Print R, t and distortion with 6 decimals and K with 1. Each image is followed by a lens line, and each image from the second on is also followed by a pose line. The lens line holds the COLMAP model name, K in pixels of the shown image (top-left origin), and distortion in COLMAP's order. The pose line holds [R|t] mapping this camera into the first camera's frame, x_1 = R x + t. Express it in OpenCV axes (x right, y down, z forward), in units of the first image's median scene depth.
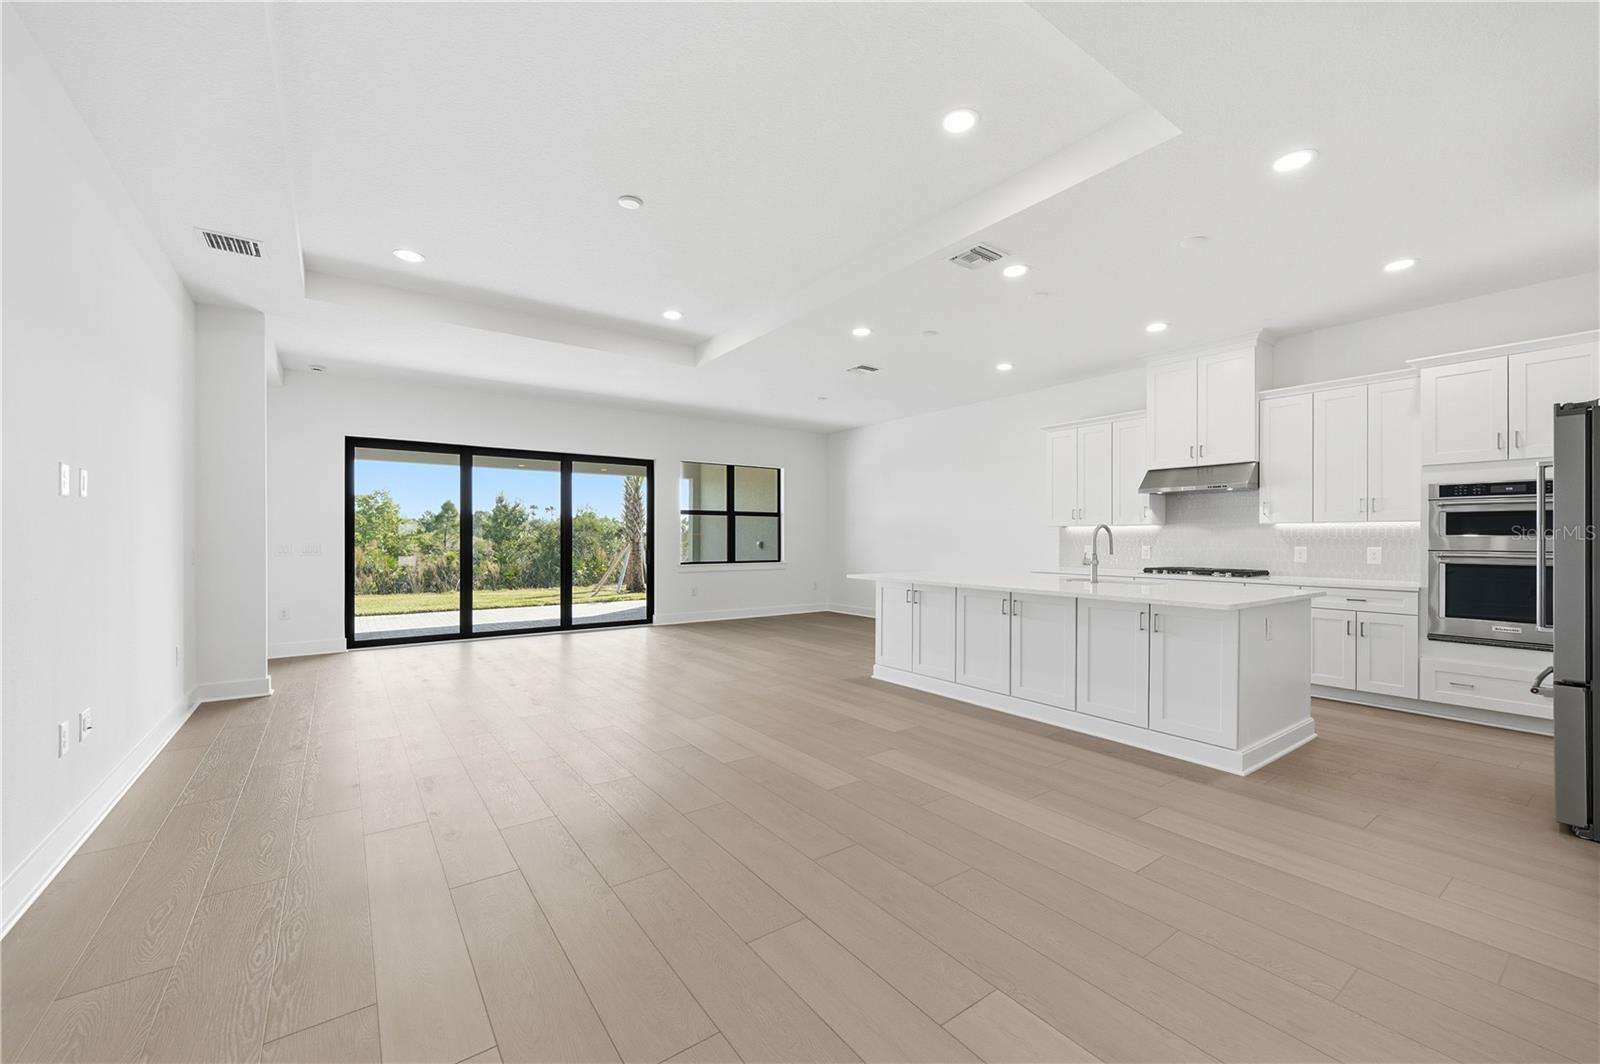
lens RADIAL K [[626.0, 0, 807.6], [0, 626.0, 533.6], [0, 0, 1]] dist [0.002696, 0.000226]
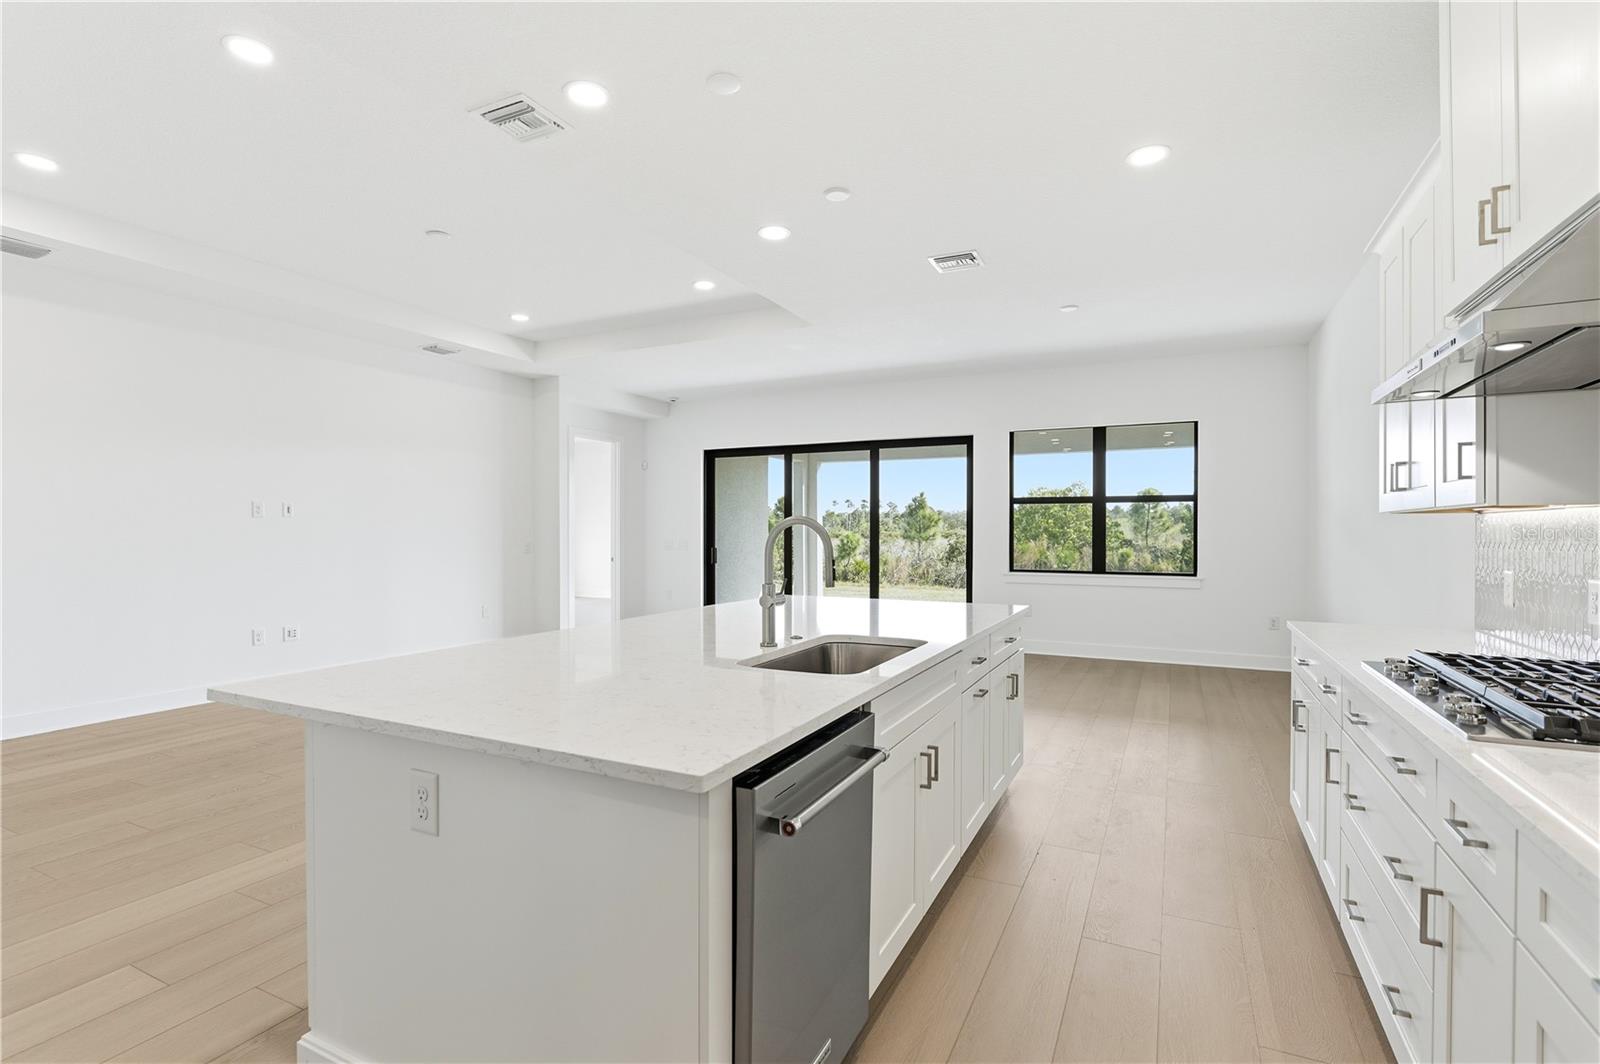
lens RADIAL K [[751.4, 0, 803.7], [0, 751.4, 535.4], [0, 0, 1]] dist [-0.003033, -0.000023]
pose [[0.460206, 0.007152, -0.887783, 0.451117], [0.003277, 0.999947, 0.009754, -0.002860], [0.887806, -0.007398, 0.460158, 0.360562]]
